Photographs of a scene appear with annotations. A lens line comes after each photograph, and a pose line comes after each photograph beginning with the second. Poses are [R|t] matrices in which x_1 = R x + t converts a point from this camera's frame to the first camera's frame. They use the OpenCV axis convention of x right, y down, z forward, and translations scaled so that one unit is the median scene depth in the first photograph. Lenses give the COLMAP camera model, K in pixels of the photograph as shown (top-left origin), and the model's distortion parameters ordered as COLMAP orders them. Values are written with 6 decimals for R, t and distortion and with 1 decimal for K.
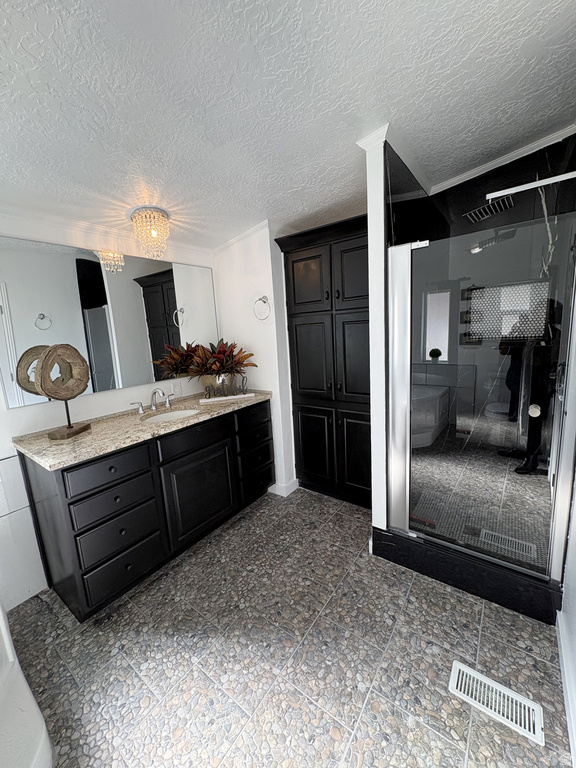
lens RADIAL K [[304.5, 0, 287.1], [0, 304.5, 382.7], [0, 0, 1]] dist [-0.004467, 0.000057]
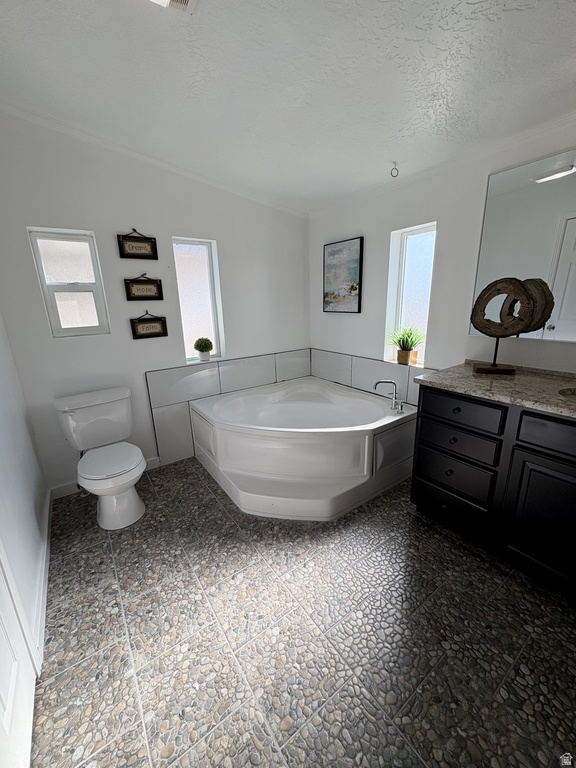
lens RADIAL K [[304.5, 0, 287.4], [0, 304.5, 382.0], [0, 0, 1]] dist [-0.004467, 0.000057]
pose [[-0.317809, 0.311129, -0.895654, 0.435337], [-0.111338, 0.925848, 0.361124, -0.092379], [0.941595, 0.214489, -0.259602, 0.670357]]
